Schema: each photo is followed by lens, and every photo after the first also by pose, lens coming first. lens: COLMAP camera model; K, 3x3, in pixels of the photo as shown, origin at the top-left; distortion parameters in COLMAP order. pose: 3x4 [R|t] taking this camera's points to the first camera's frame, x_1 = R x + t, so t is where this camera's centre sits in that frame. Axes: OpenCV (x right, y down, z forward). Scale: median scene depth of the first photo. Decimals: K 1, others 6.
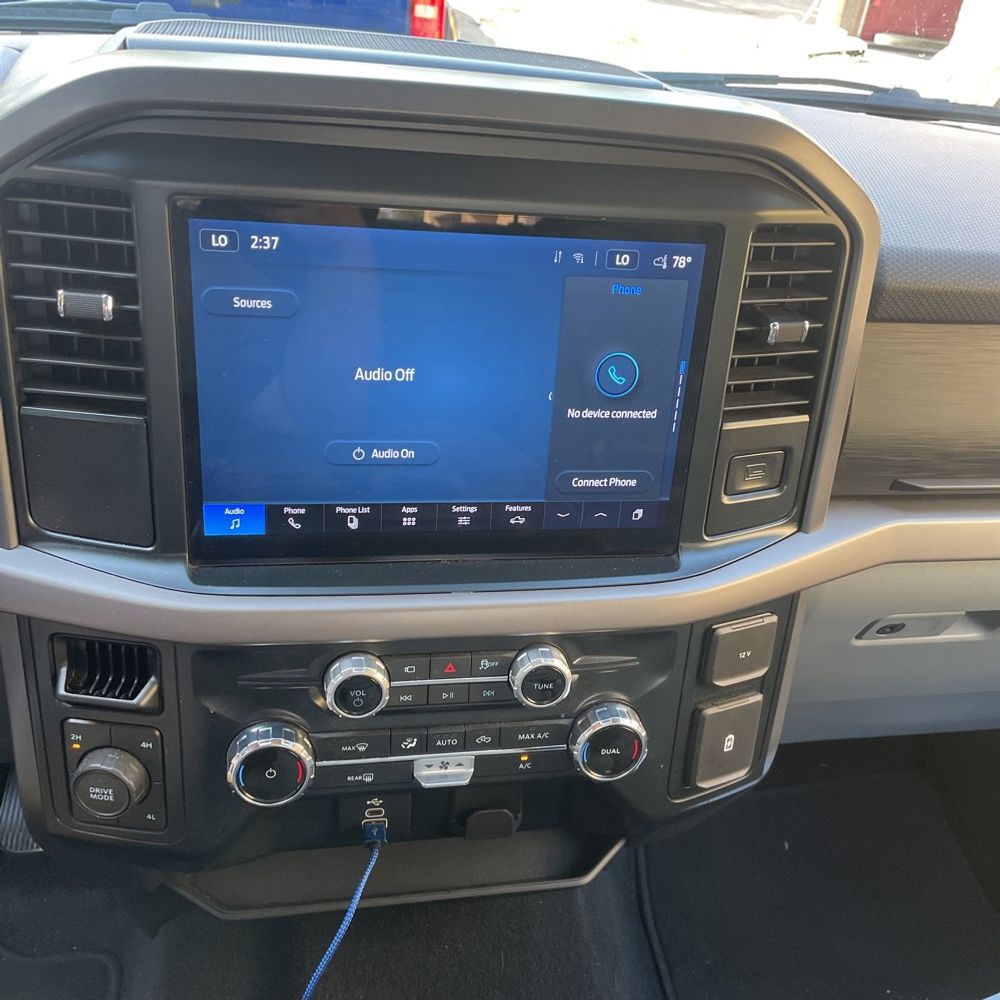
lens RADIAL K [[1018.7, 0, 502.3], [0, 1018.7, 500.5], [0, 0, 1]] dist [0.030347, 0.000000]
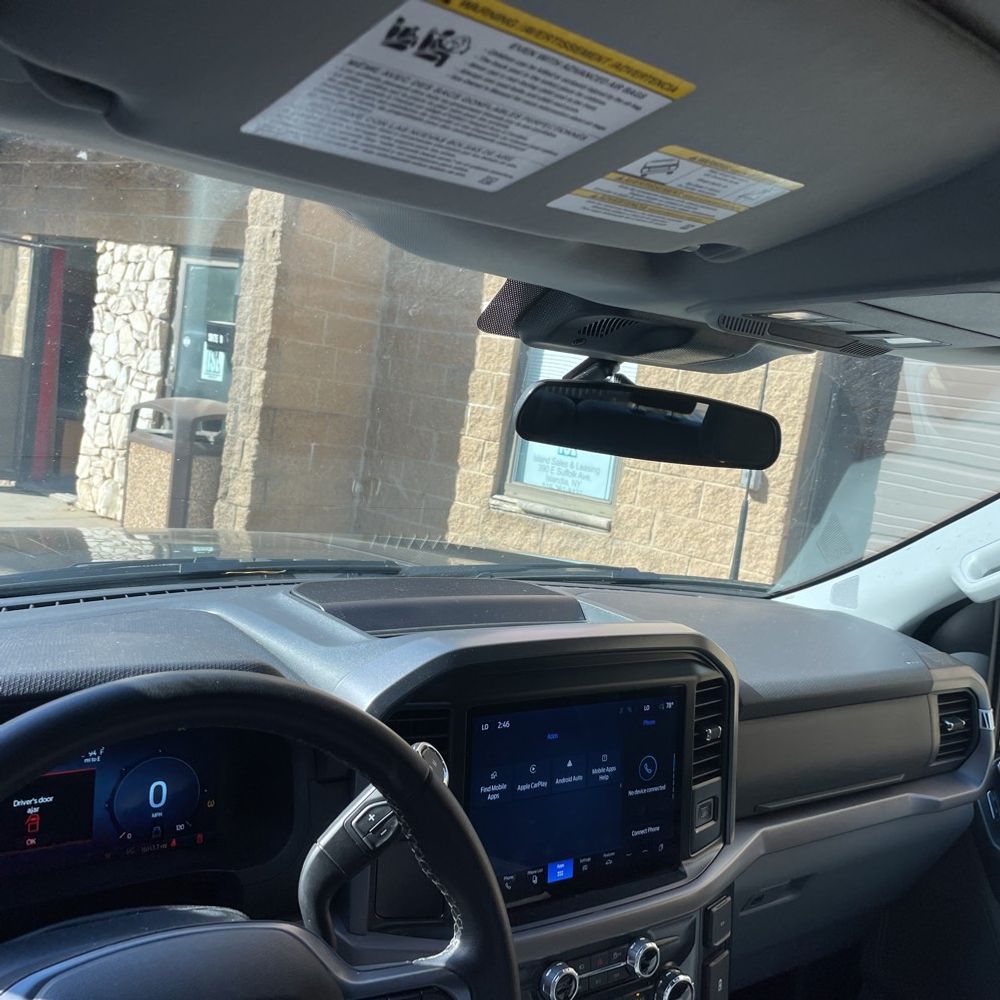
lens RADIAL K [[1018.7, 0, 497.8], [0, 1018.7, 501.3], [0, 0, 1]] dist [0.030347, 0.000000]
pose [[0.910667, -0.038632, 0.411330, -0.847647], [0.183458, 0.929886, -0.318835, -0.031277], [-0.370173, 0.365814, 0.853904, -0.638735]]
